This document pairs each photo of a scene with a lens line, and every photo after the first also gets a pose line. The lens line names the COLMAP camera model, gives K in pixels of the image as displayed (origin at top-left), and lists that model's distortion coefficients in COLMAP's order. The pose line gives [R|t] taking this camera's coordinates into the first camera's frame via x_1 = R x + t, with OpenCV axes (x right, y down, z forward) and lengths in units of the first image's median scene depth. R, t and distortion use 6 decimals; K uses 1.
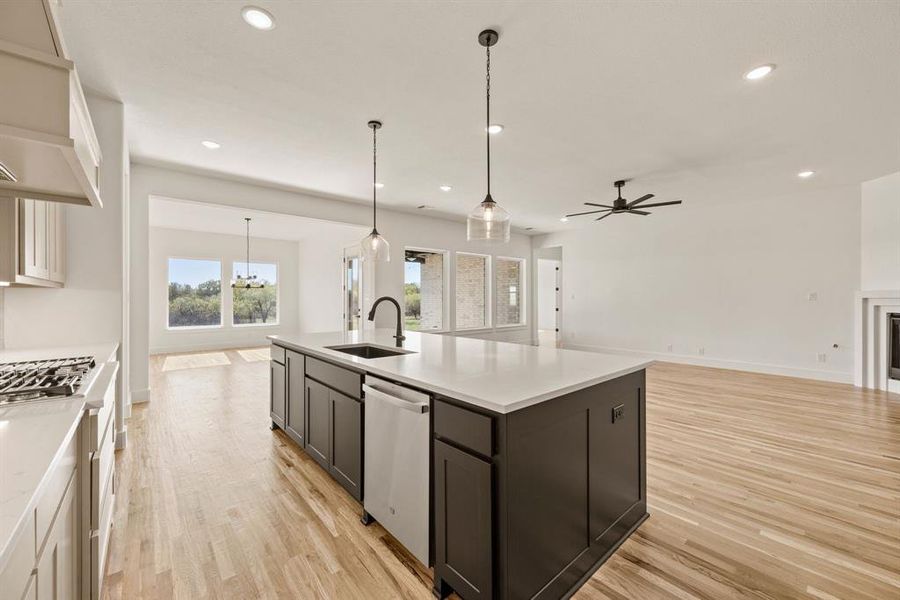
lens RADIAL K [[356.6, 0, 451.9], [0, 356.6, 297.6], [0, 0, 1]] dist [-0.002811, -0.000263]
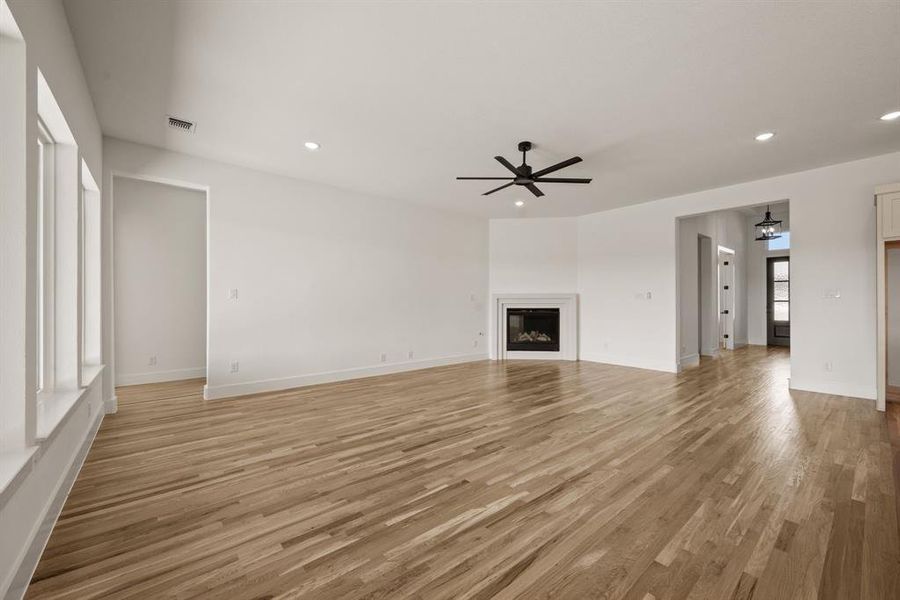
lens RADIAL K [[356.6, 0, 451.9], [0, 356.6, 297.6], [0, 0, 1]] dist [-0.002811, -0.000263]
pose [[0.017793, 0.013048, 0.999757, -0.455800], [-0.001782, 0.999914, -0.013018, 0.025463], [-0.999840, -0.001550, 0.017815, 1.725358]]
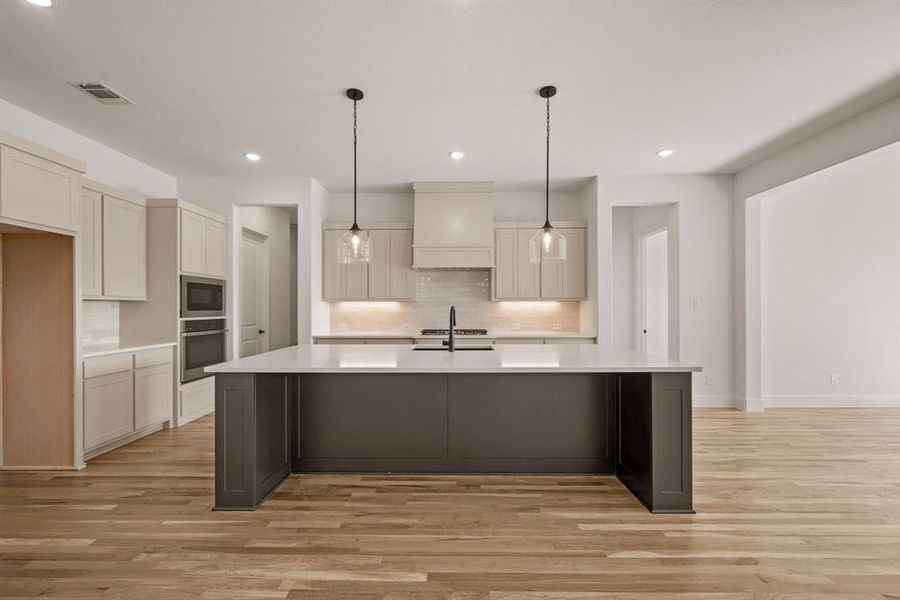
lens RADIAL K [[357.1, 0, 452.1], [0, 357.1, 306.2], [0, 0, 1]] dist [-0.002438, -0.000115]
pose [[-0.663814, 0.002349, -0.747894, 0.533679], [0.006148, 0.999978, -0.002316, -0.000192], [0.747872, -0.006136, -0.663814, 1.375401]]
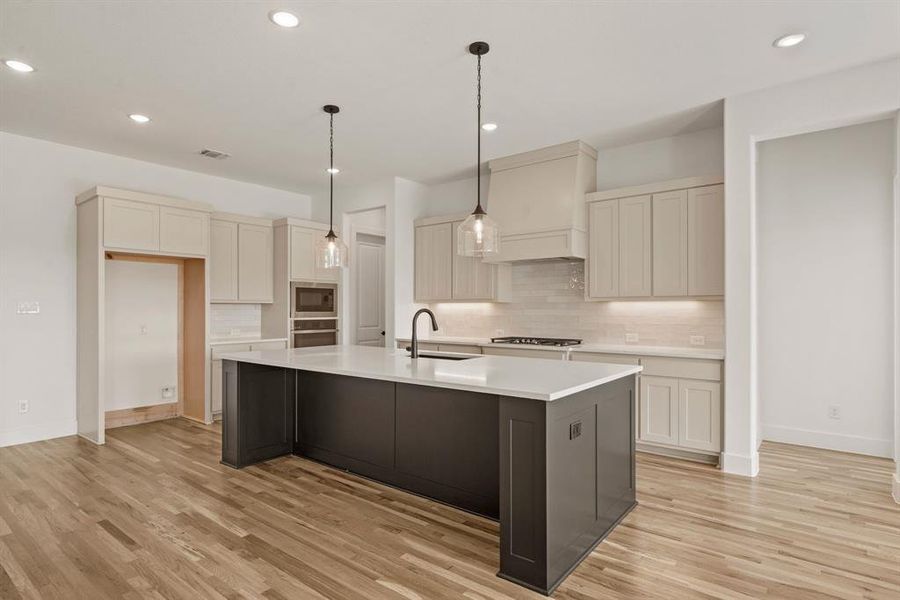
lens RADIAL K [[481.8, 0, 457.5], [0, 481.8, 308.8], [0, 0, 1]] dist [-0.006630, -0.000985]
pose [[-0.981085, 0.001976, -0.193565, -0.004184], [0.002467, 0.999994, -0.002292, 0.000955], [0.193560, -0.002726, -0.981085, 1.869944]]
